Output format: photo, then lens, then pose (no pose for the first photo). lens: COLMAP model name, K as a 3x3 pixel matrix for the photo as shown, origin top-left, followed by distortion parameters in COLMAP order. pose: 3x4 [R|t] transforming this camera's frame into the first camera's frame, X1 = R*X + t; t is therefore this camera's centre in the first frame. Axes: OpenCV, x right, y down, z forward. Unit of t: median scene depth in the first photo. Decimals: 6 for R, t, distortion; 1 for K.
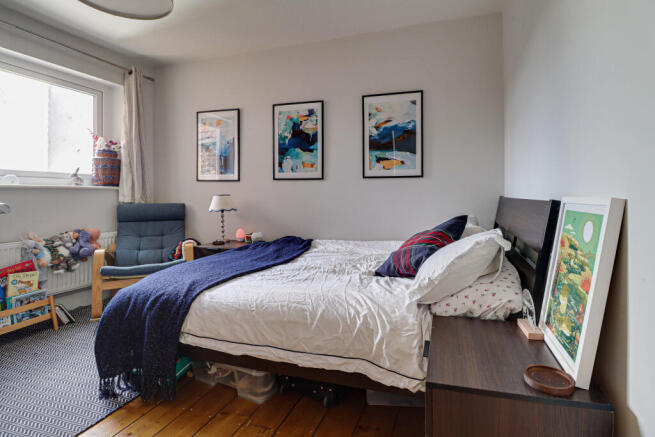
lens RADIAL K [[313.8, 0, 326.9], [0, 313.8, 206.3], [0, 0, 1]] dist [-0.000251, -0.014988]
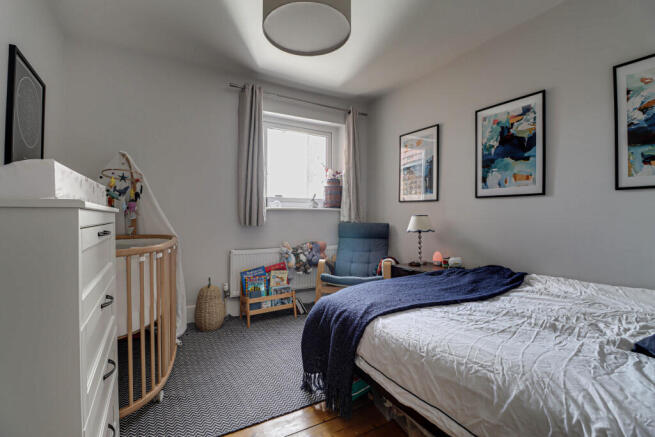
lens RADIAL K [[295.1, 0, 327.5], [0, 295.1, 218.5], [0, 0, 1]] dist [-0.001102, -0.011464]
pose [[0.776028, 0.009159, -0.630631, 0.028397], [-0.025945, 0.999512, -0.017410, -0.003432], [0.630164, 0.029872, 0.775887, 0.130608]]
